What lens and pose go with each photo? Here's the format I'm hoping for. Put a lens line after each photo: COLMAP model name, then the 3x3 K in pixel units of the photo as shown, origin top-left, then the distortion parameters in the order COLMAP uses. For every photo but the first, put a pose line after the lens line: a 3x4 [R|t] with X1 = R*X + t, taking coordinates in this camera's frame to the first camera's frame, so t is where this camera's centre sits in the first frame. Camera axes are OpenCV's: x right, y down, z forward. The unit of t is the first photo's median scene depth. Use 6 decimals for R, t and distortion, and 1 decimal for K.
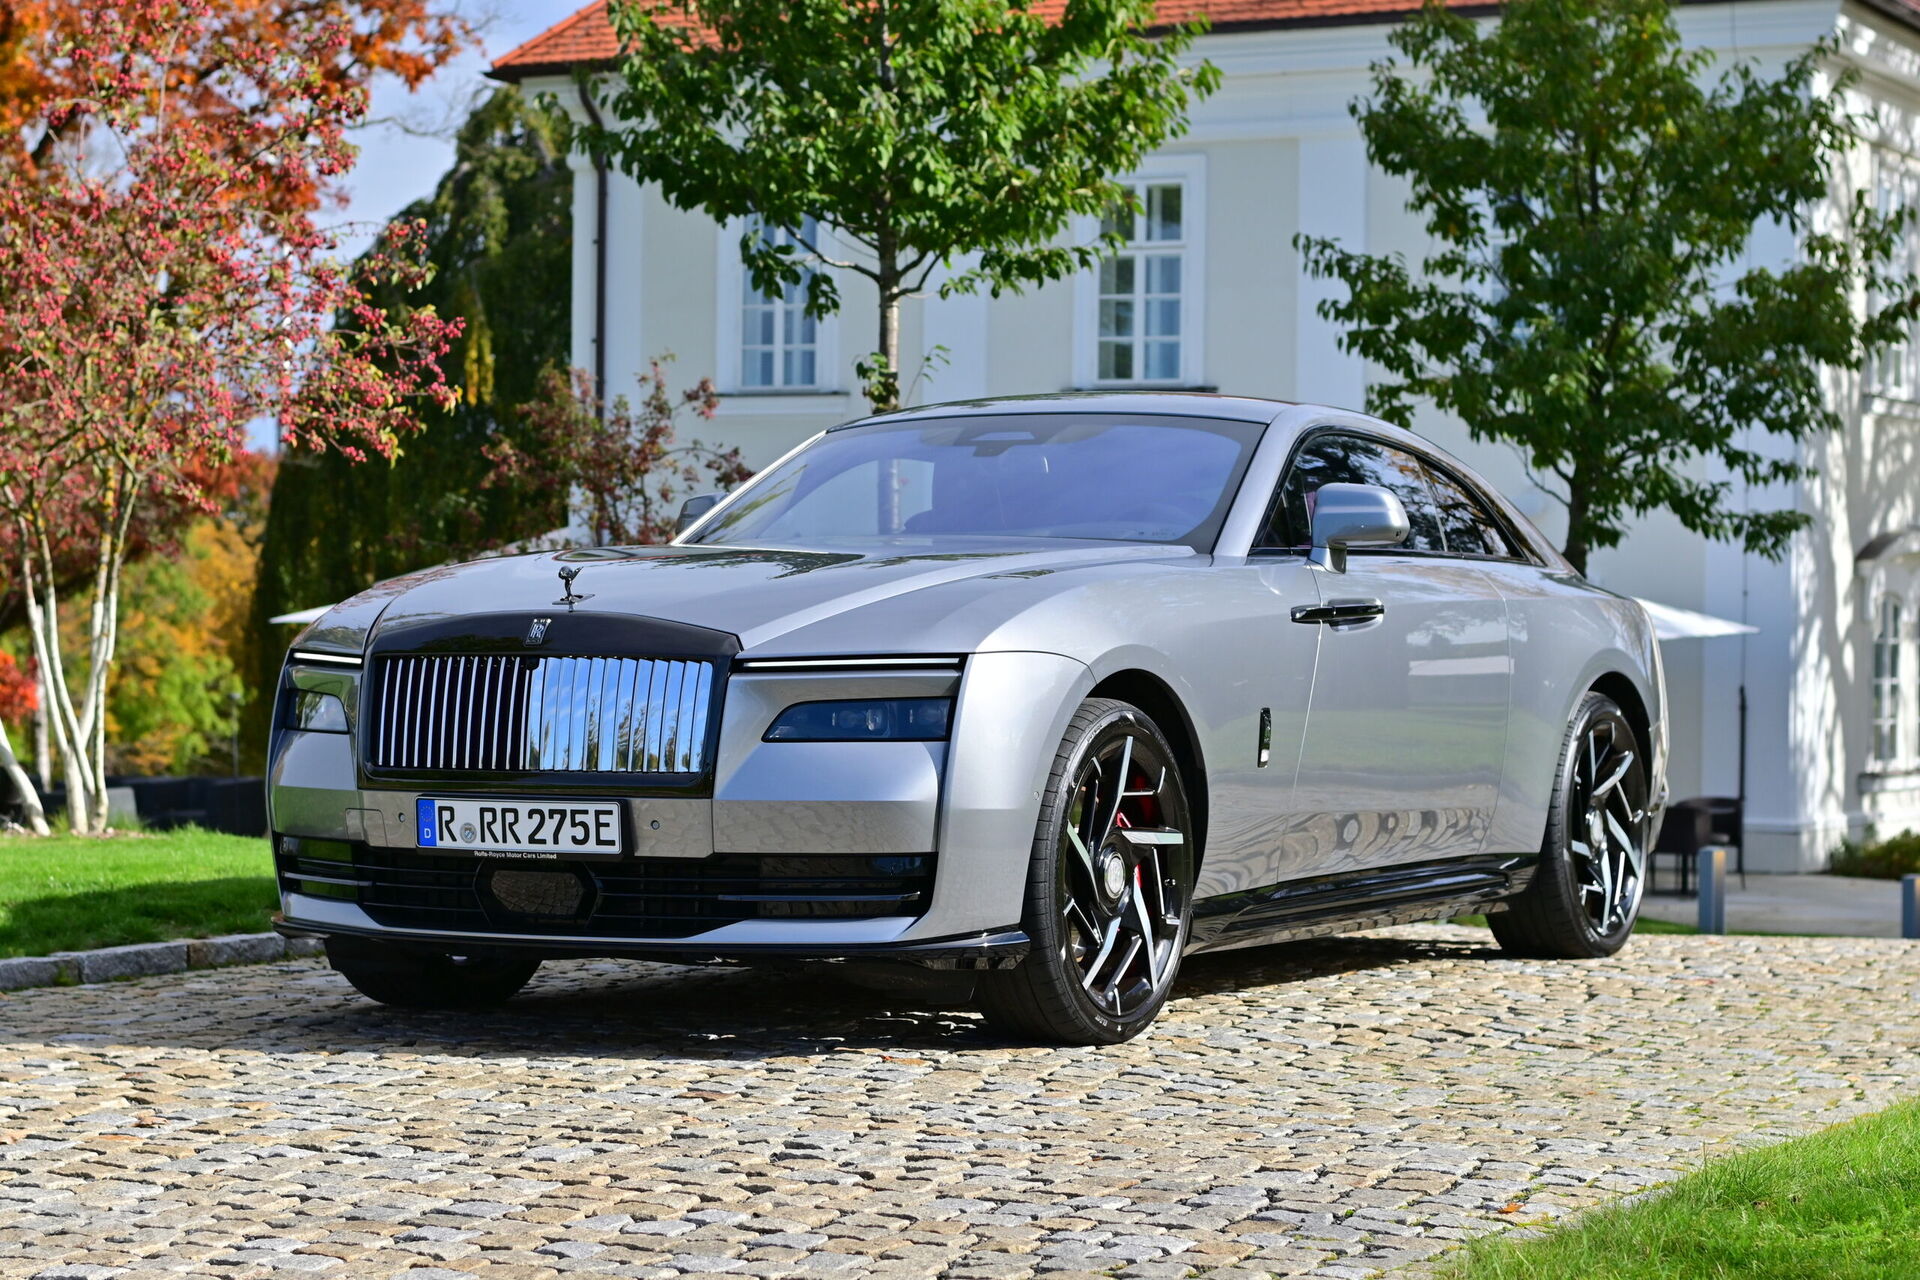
lens RADIAL K [[4195.2, 0, 960.0], [0, 4195.2, 640.0], [0, 0, 1]] dist [-0.008595, 0.290283]
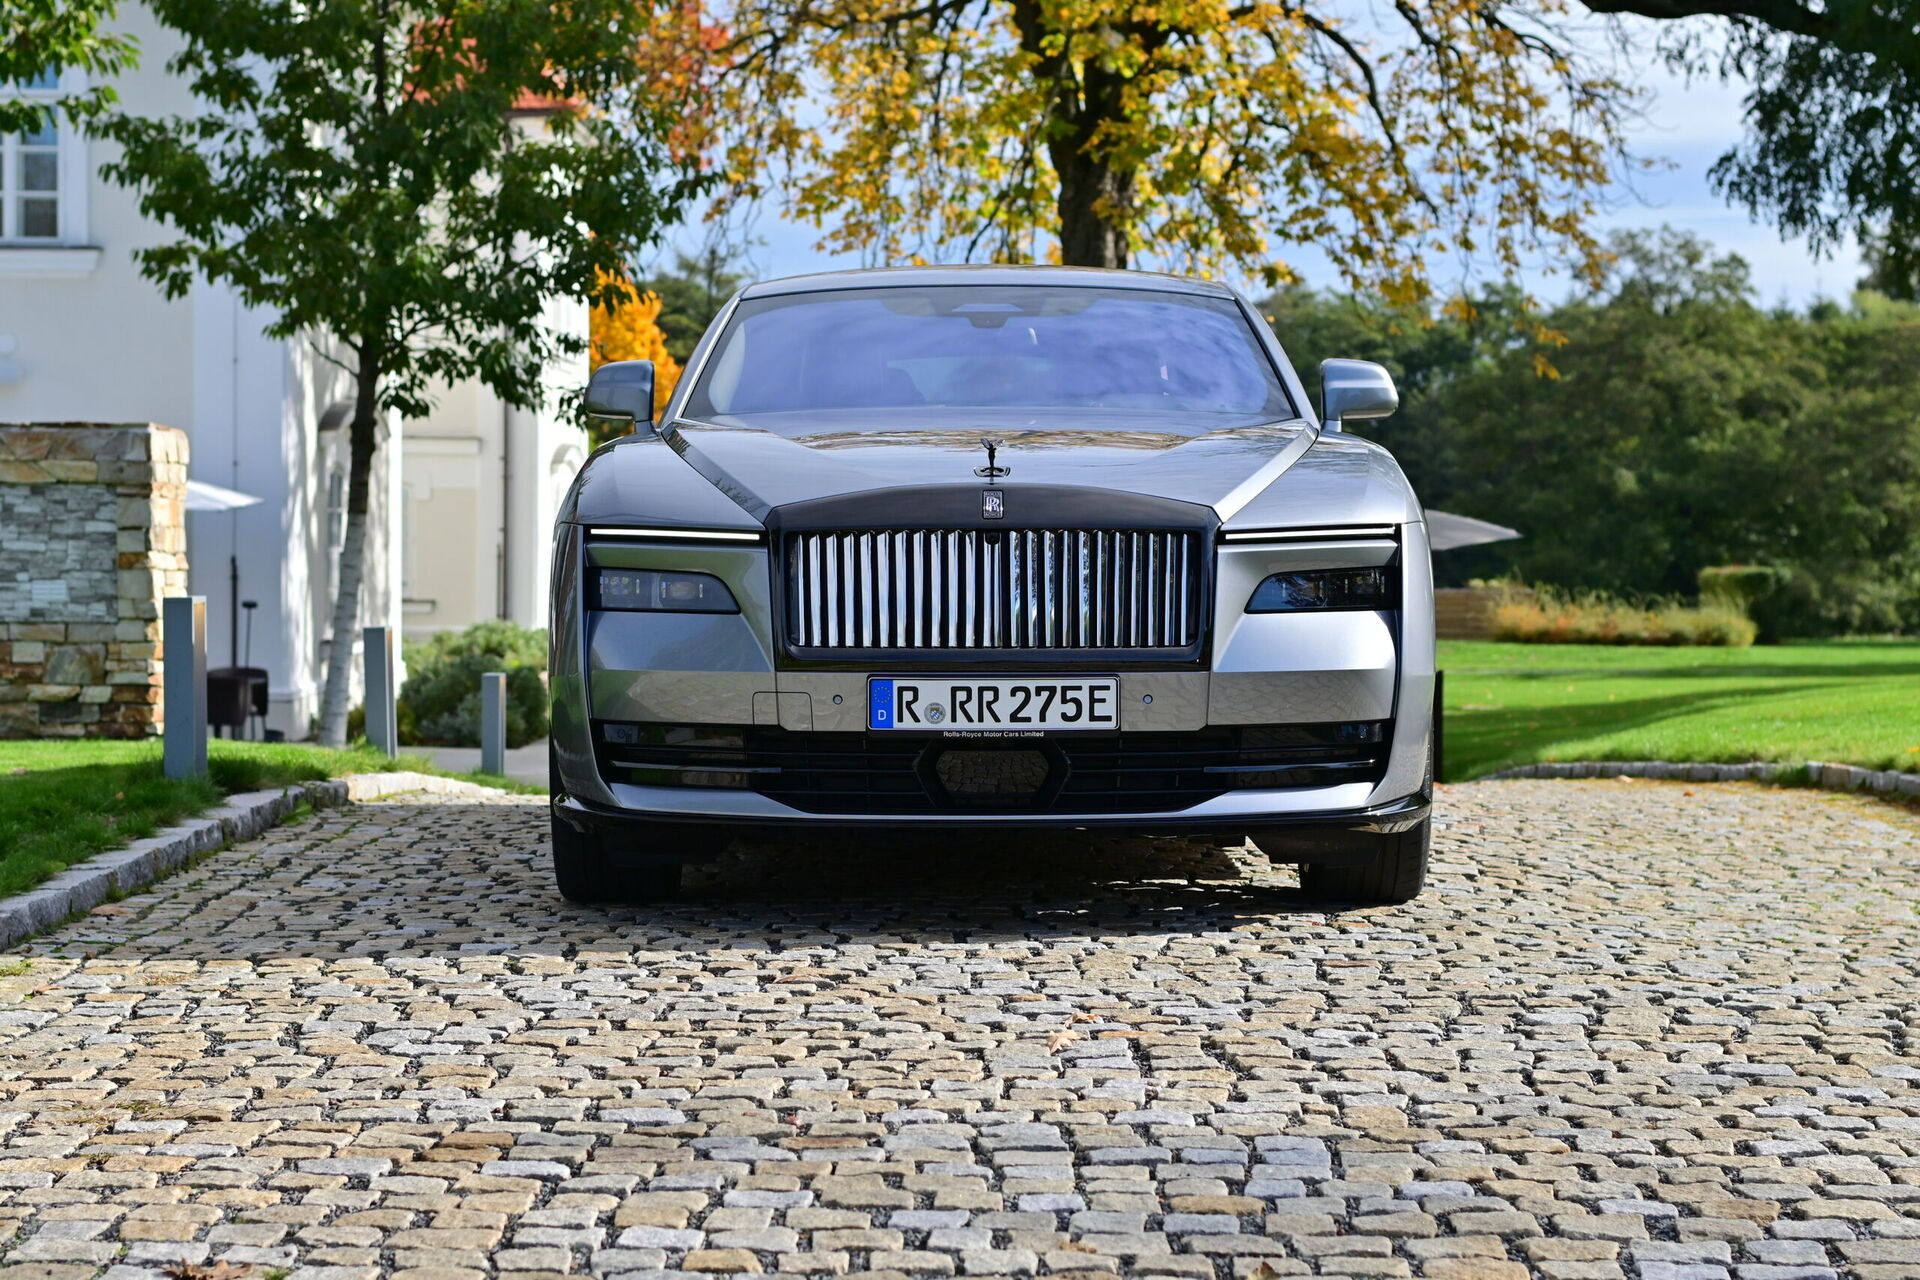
lens RADIAL K [[4195.2, 0, 960.0], [0, 4195.2, 640.0], [0, 0, 1]] dist [-0.008595, 0.290283]
pose [[0.904422, -0.020714, 0.426135, -0.529662], [0.007514, 0.999439, 0.032634, -0.002673], [-0.426572, -0.026312, 0.904071, 0.119523]]
